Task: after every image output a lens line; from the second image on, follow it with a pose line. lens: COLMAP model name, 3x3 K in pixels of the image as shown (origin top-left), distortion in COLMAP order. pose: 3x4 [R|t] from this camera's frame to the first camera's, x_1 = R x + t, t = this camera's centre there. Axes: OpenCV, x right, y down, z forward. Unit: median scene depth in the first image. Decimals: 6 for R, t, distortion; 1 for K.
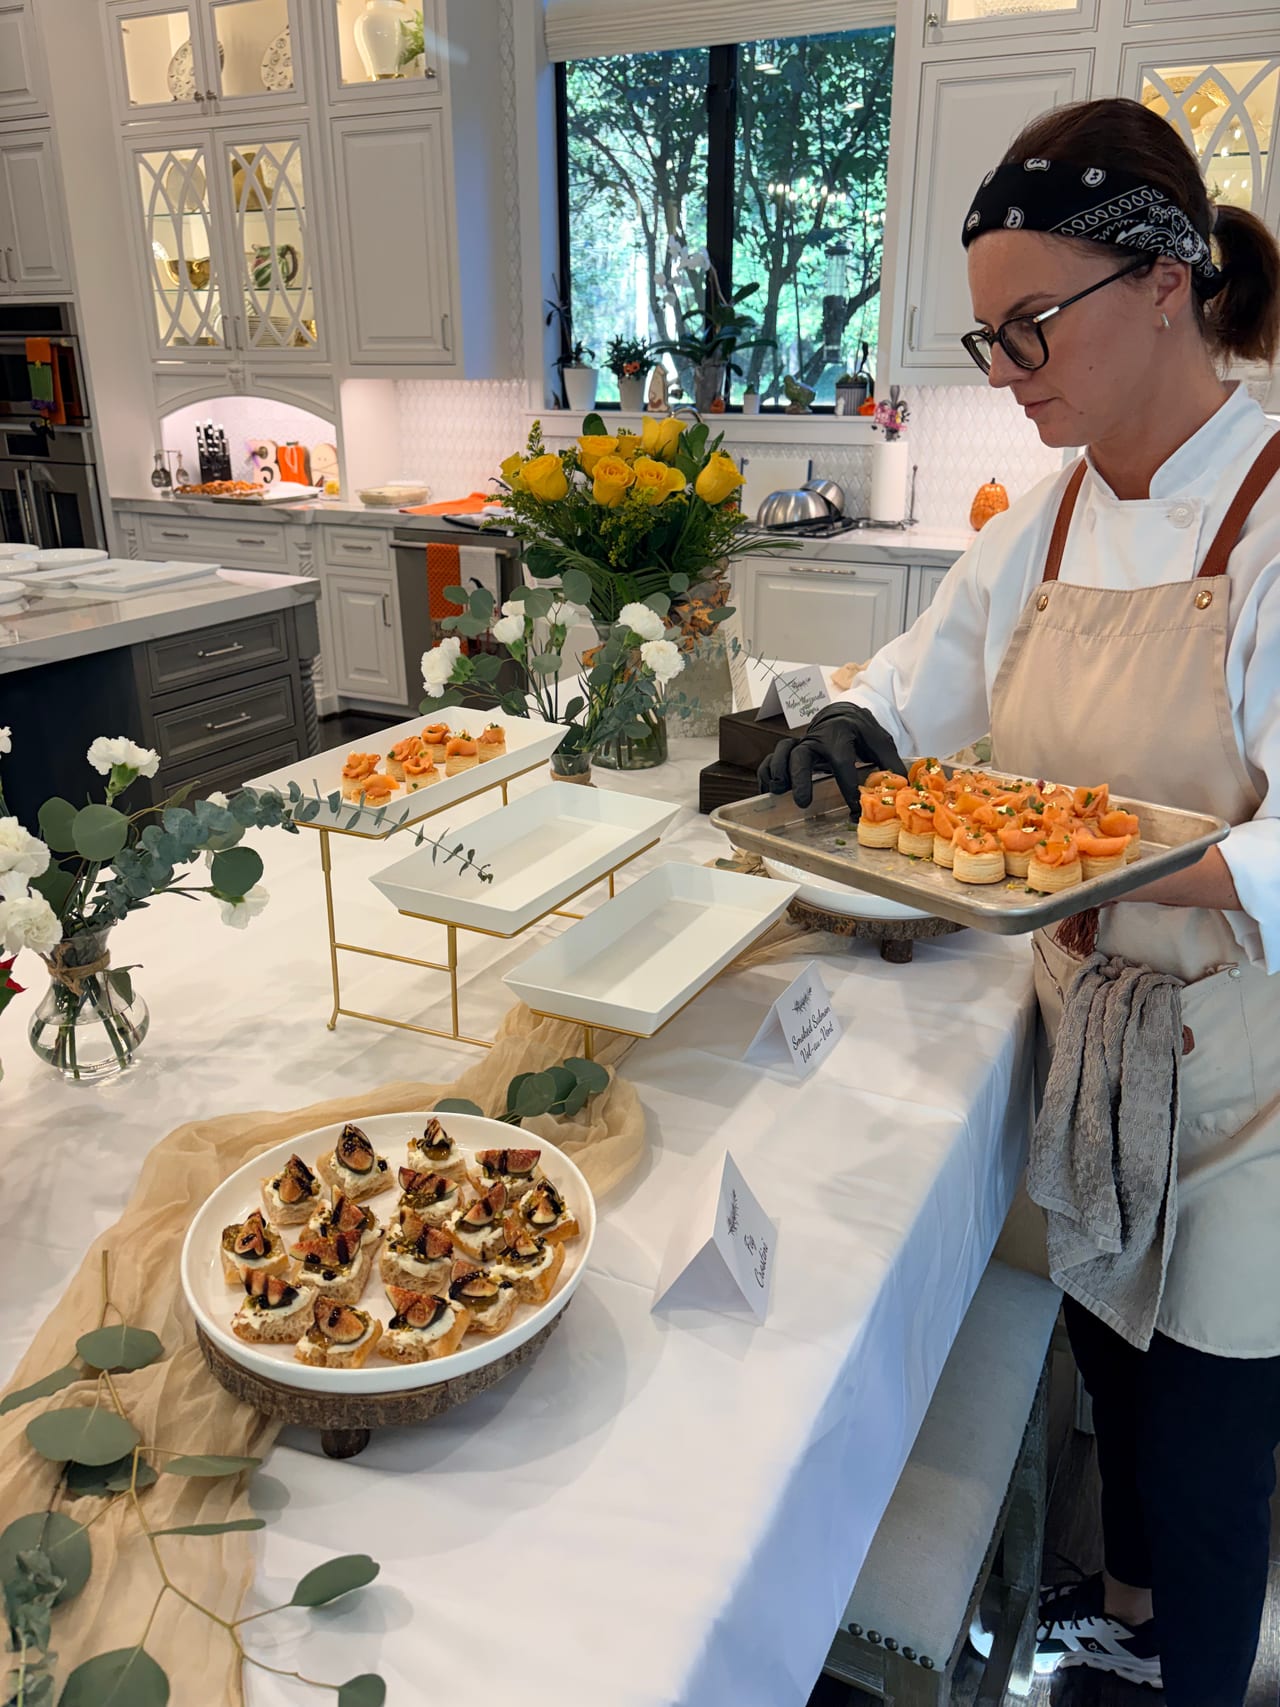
lens RADIAL K [[1297.3, 0, 652.6], [0, 1297.3, 847.9], [0, 0, 1]] dist [0.048063, -0.049674]
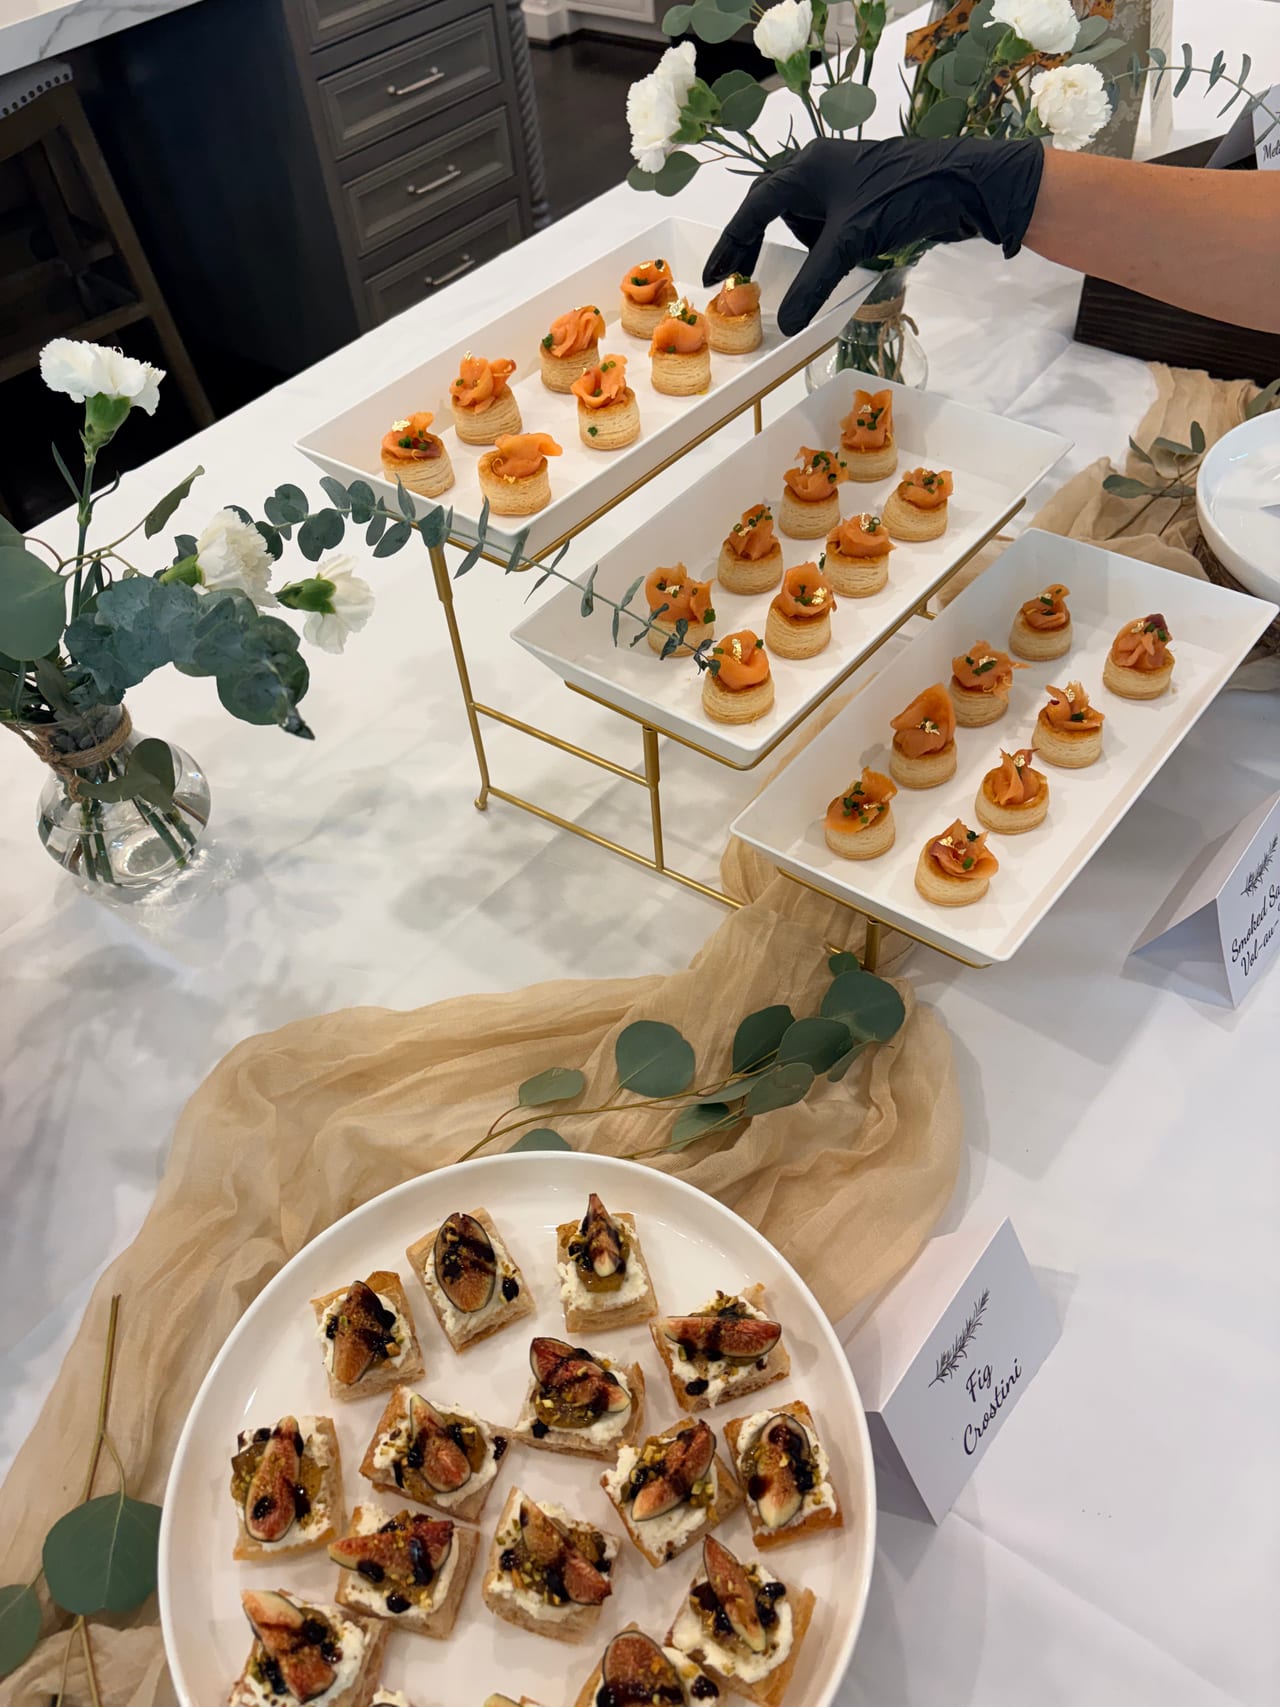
lens RADIAL K [[1297.3, 0, 652.6], [0, 1297.3, 847.9], [0, 0, 1]] dist [0.048063, -0.049674]
pose [[0.980692, 0.091658, -0.172750, -0.061282], [-0.001647, 0.887201, 0.461381, -0.199454], [0.195553, -0.452188, 0.870221, 0.588850]]
